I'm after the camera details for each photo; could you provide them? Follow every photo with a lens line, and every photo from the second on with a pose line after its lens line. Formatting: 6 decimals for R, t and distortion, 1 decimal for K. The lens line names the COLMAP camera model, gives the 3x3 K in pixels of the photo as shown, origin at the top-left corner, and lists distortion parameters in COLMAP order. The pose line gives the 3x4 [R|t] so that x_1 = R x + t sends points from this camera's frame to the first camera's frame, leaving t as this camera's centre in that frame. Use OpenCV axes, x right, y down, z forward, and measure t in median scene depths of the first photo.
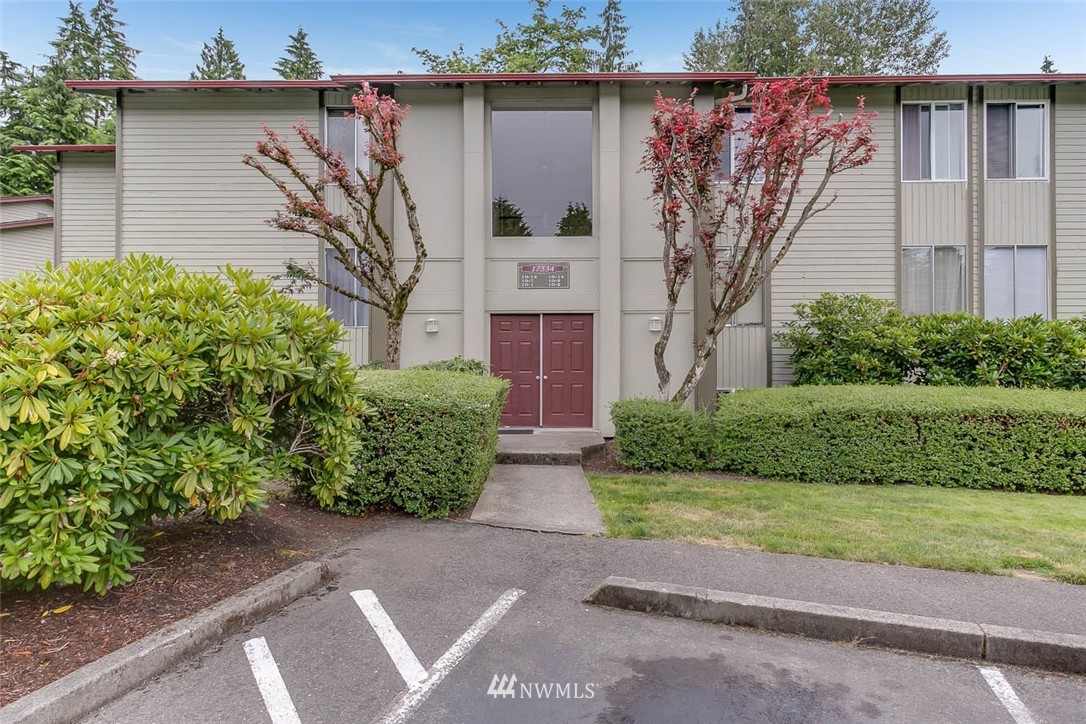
lens RADIAL K [[580.9, 0, 550.6], [0, 580.9, 358.9], [0, 0, 1]] dist [0.003803, 0.001336]
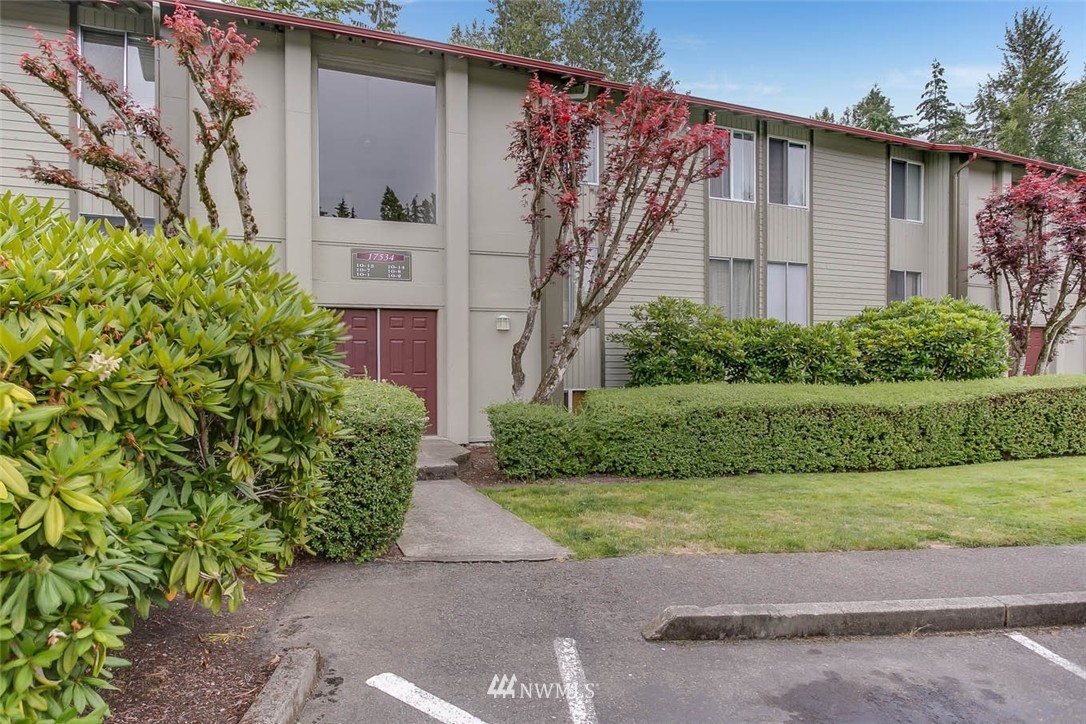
lens RADIAL K [[597.9, 0, 528.6], [0, 597.9, 376.0], [0, 0, 1]] dist [-0.025776, -0.000977]
pose [[0.929273, -0.012736, 0.369173, -0.185151], [0.001853, 0.999554, 0.029818, -0.003361], [-0.369388, -0.027025, 0.928882, 0.103189]]
